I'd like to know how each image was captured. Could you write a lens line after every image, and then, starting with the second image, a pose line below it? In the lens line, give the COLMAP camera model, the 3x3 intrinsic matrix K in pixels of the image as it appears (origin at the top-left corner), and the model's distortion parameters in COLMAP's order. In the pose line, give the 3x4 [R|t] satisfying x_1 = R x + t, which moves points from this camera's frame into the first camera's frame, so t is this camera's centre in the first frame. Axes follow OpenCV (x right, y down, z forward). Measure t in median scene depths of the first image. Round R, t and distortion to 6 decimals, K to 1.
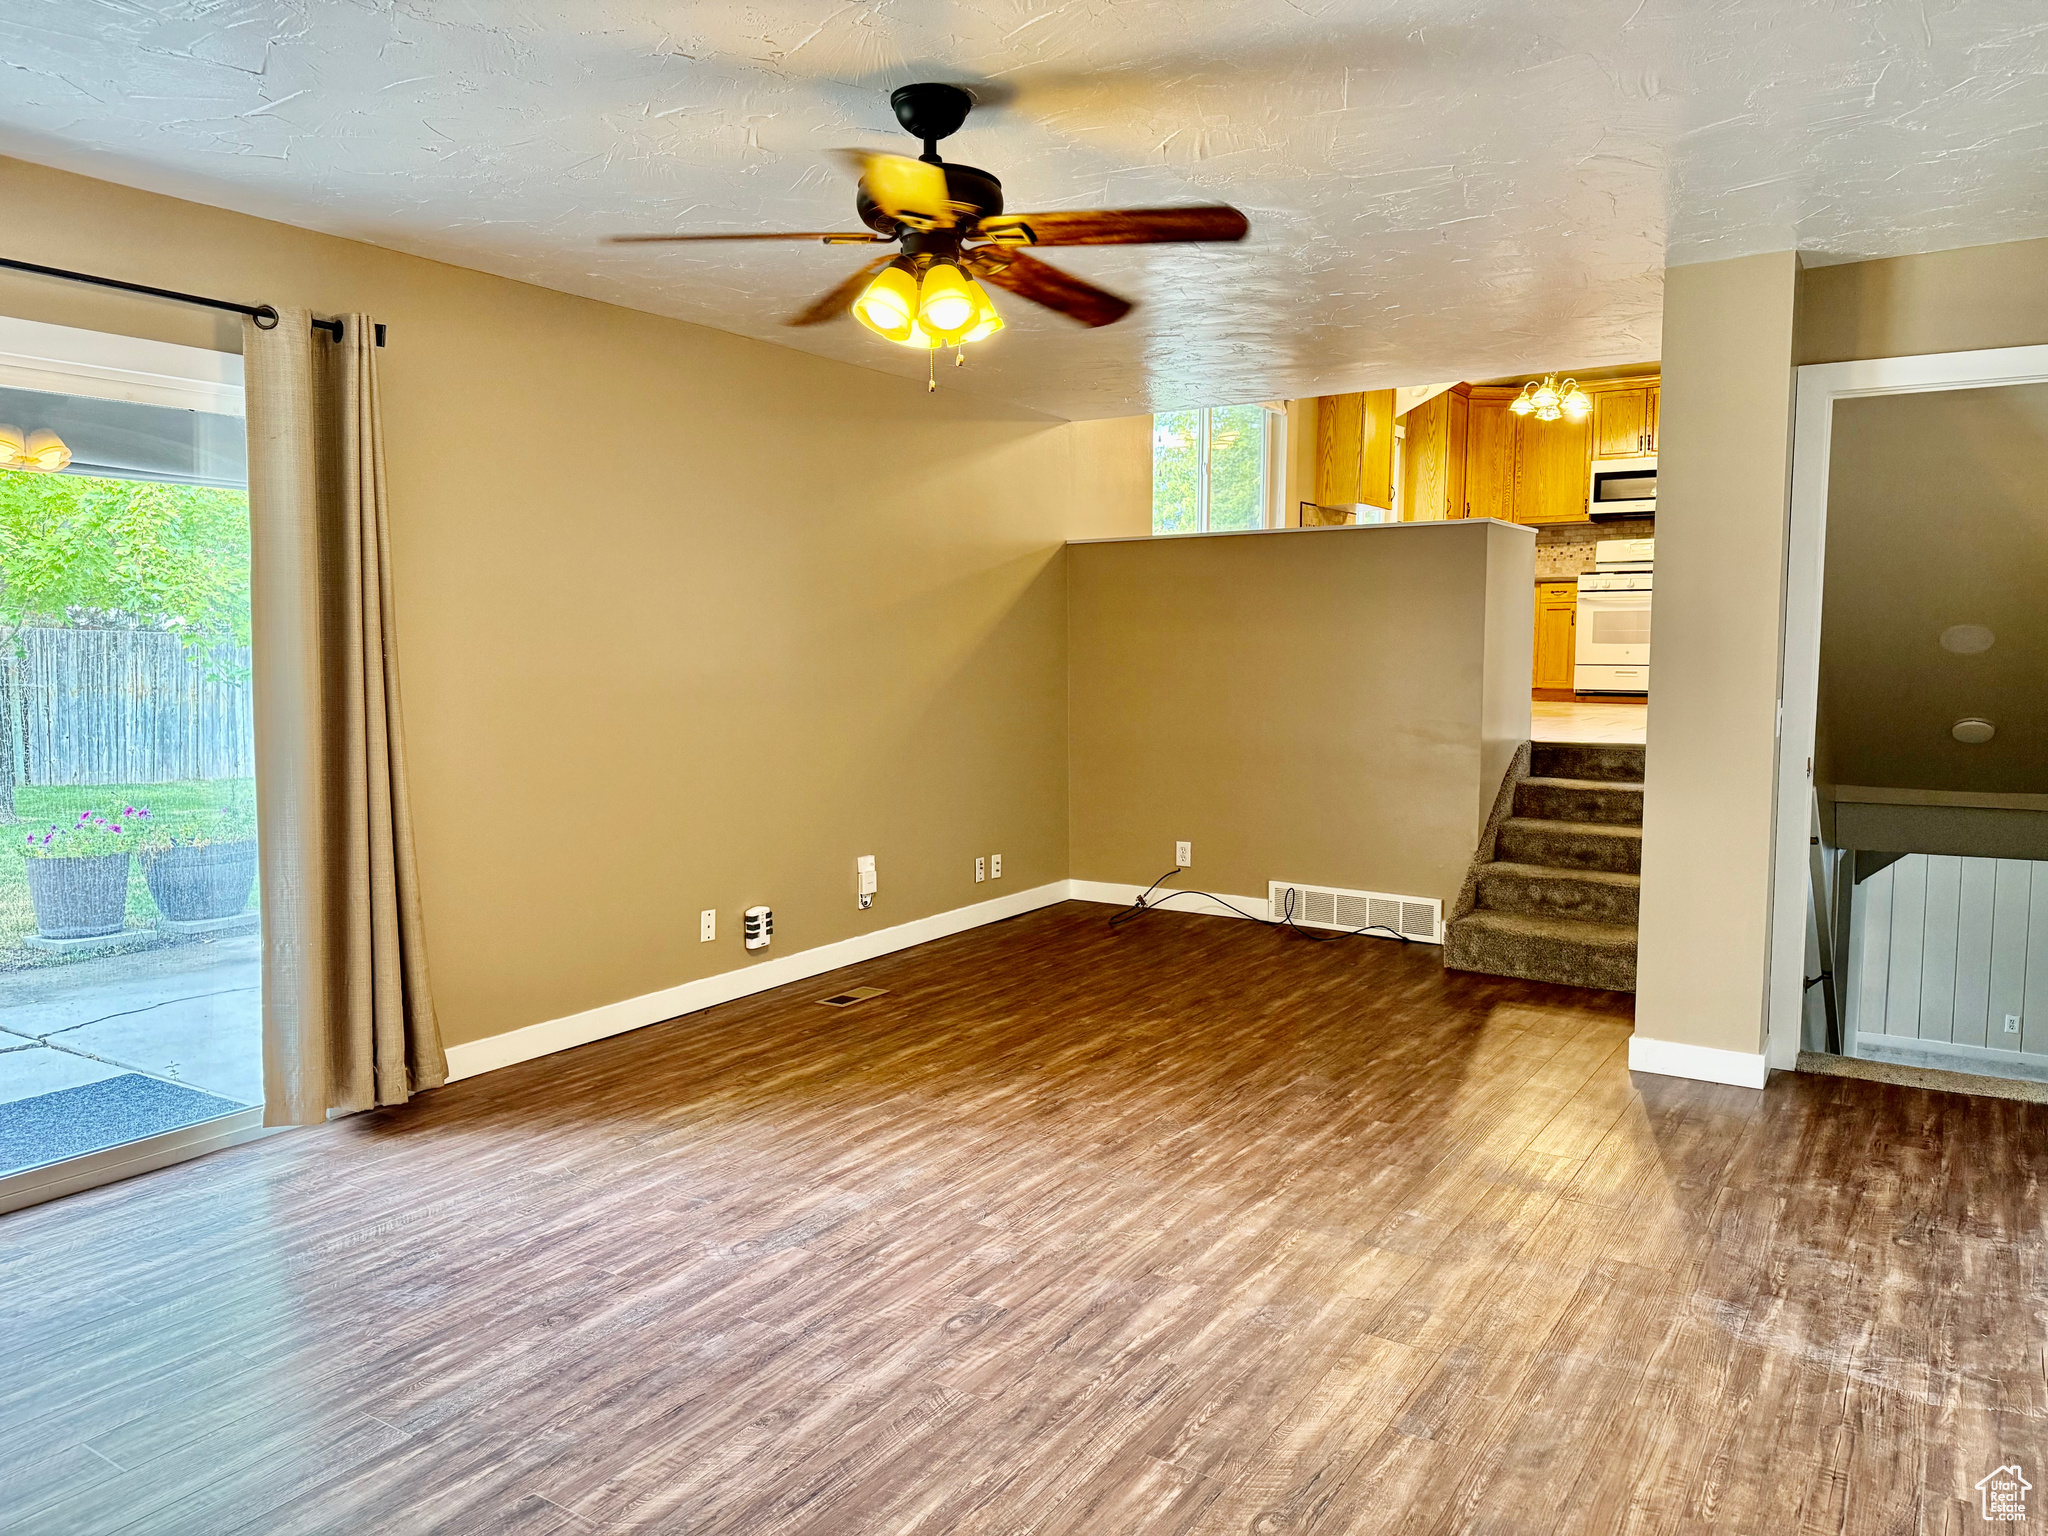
lens RADIAL K [[1439.1, 0, 1014.6], [0, 1439.1, 734.4], [0, 0, 1]] dist [0.104410, -0.120362]
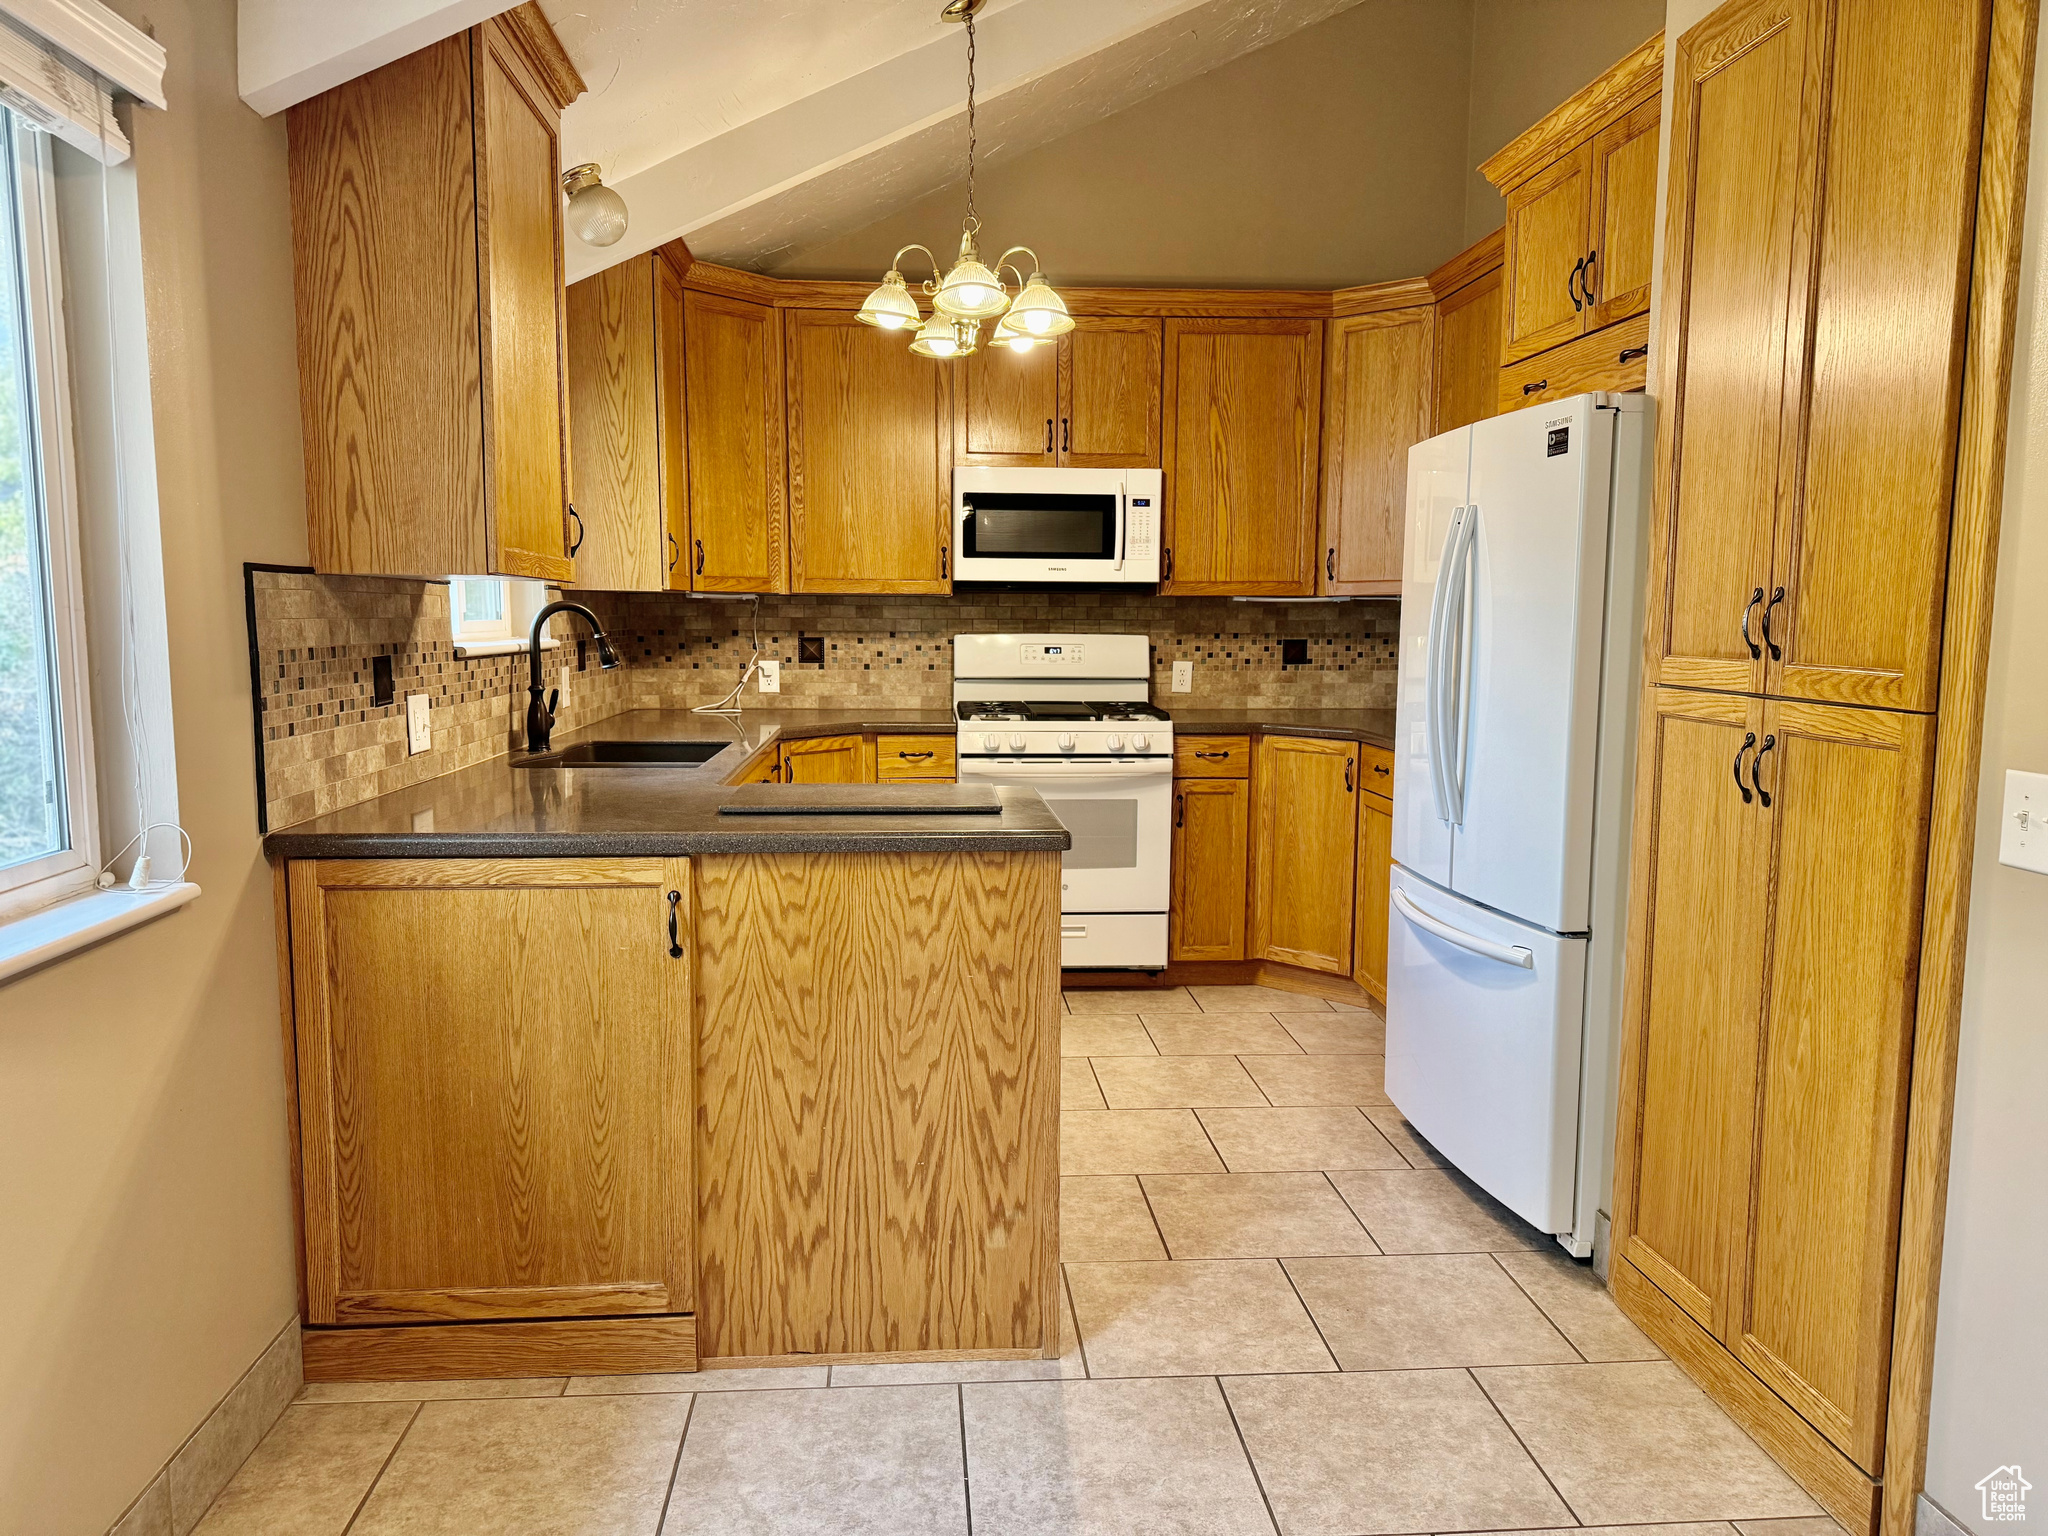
lens RADIAL K [[1439.1, 0, 1017.4], [0, 1439.1, 775.4], [0, 0, 1]] dist [0.104410, -0.120362]
pose [[0.790090, -0.068573, 0.609143, 0.388847], [0.037178, 0.997254, 0.064041, -0.360594], [-0.611862, -0.027951, 0.790470, 1.912020]]
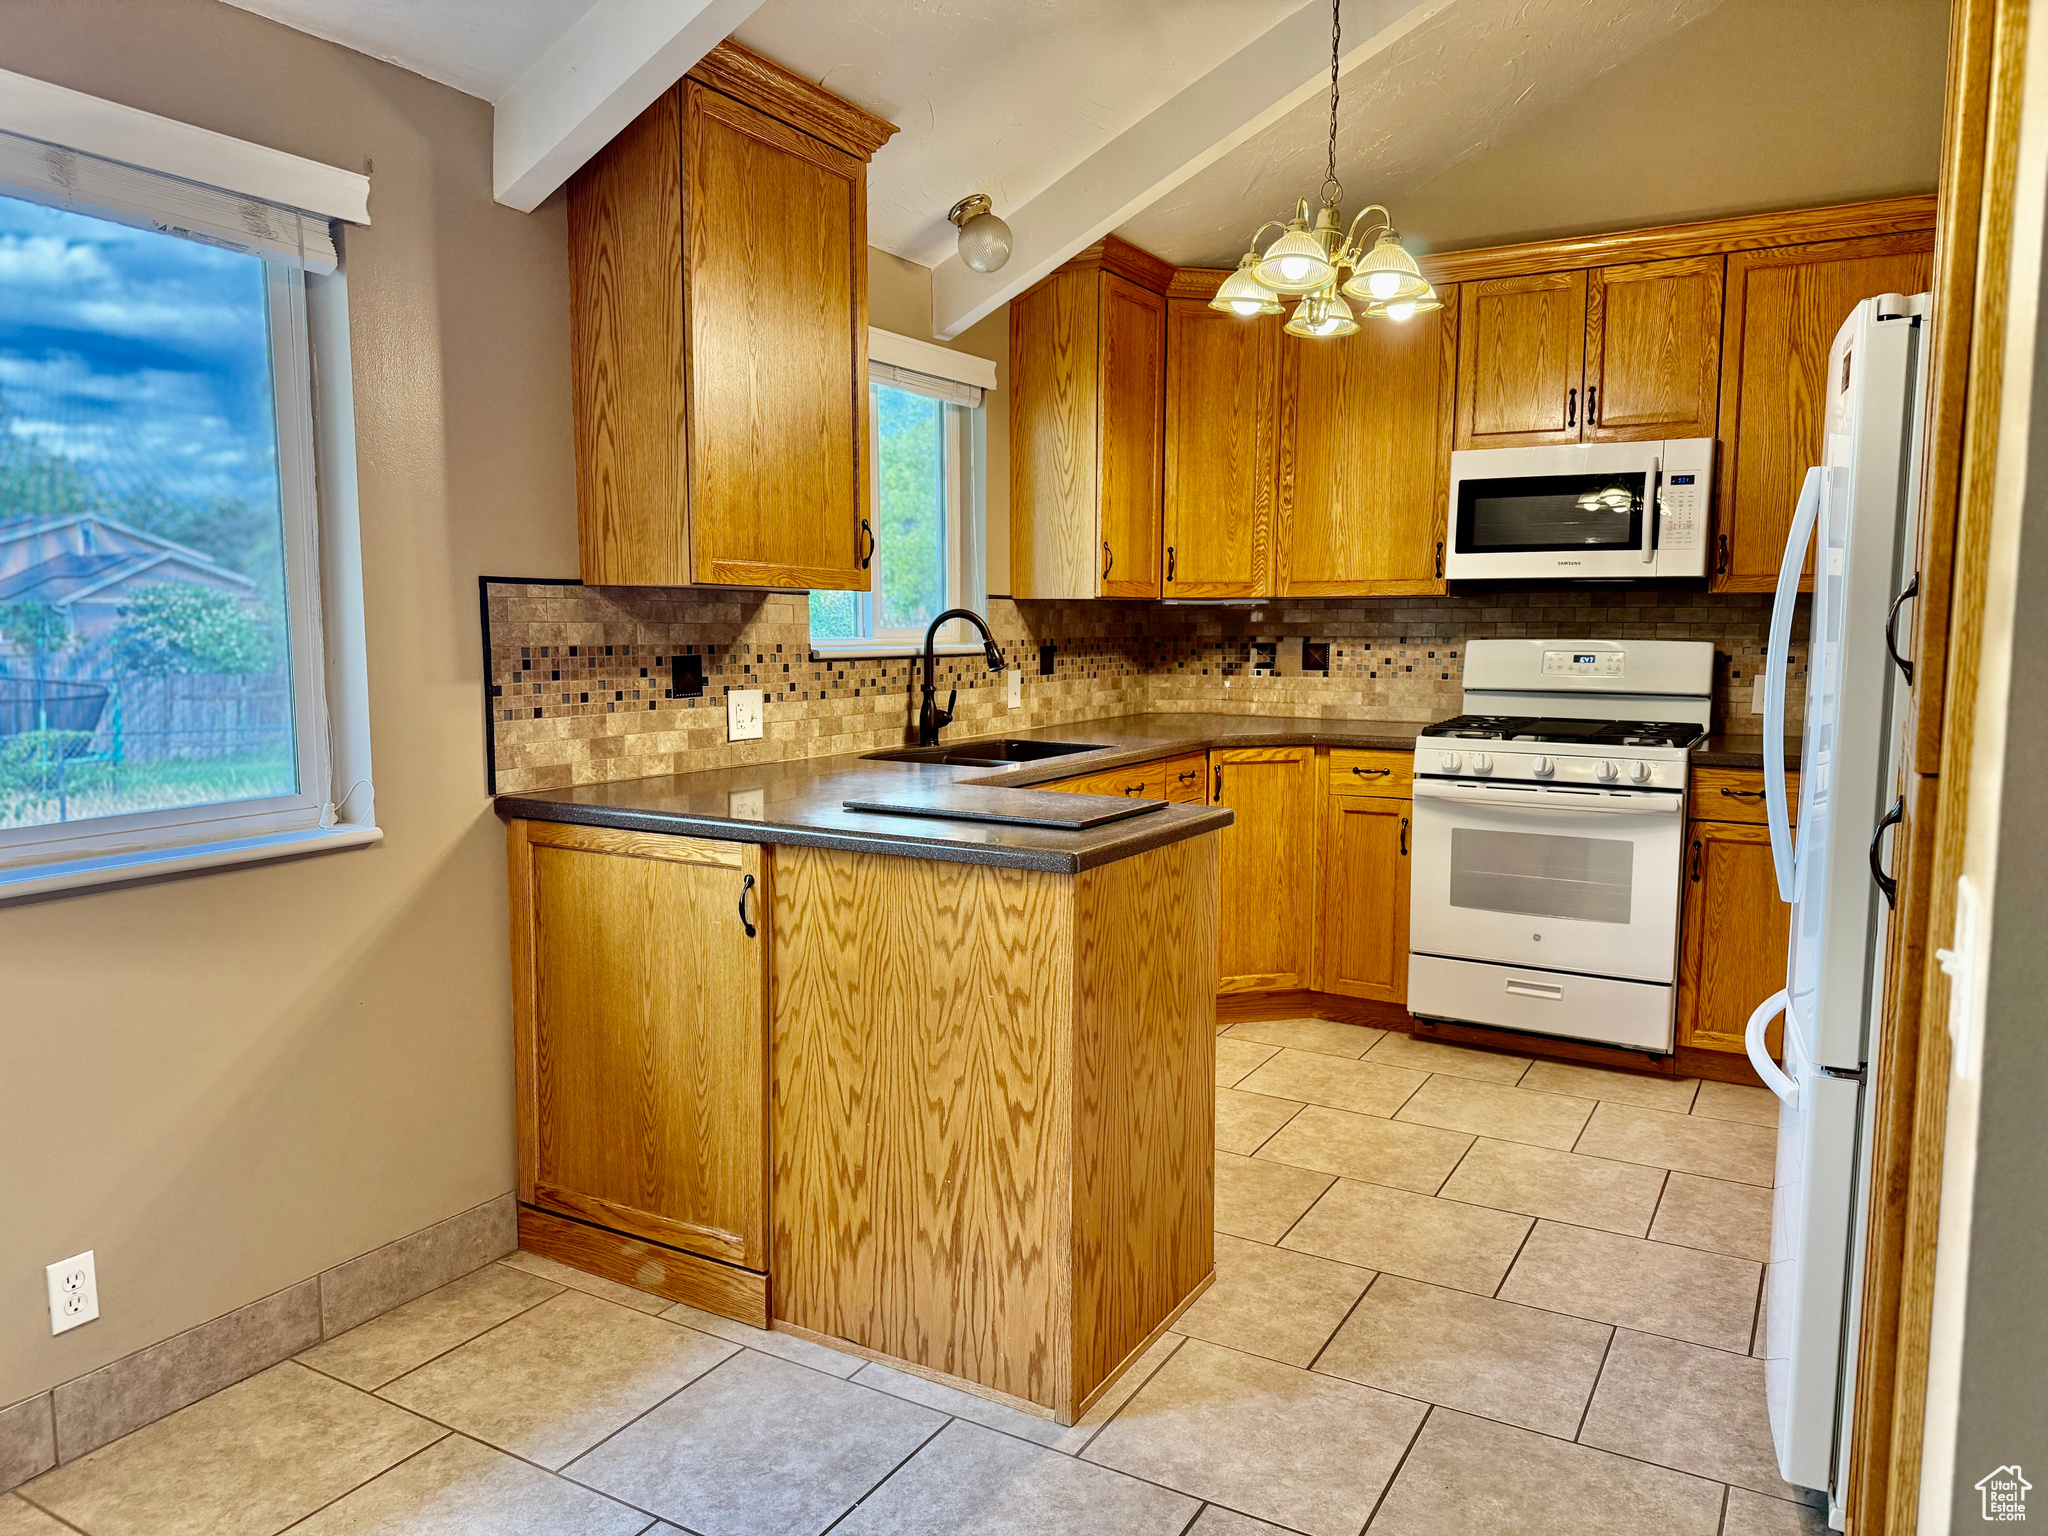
lens RADIAL K [[1439.1, 0, 1009.9], [0, 1439.1, 774.9], [0, 0, 1]] dist [0.104410, -0.120362]
pose [[0.998145, -0.006291, 0.060559, 0.749133], [0.003539, 0.998961, 0.045438, -0.352057], [-0.060782, -0.045140, 0.997130, 1.818154]]
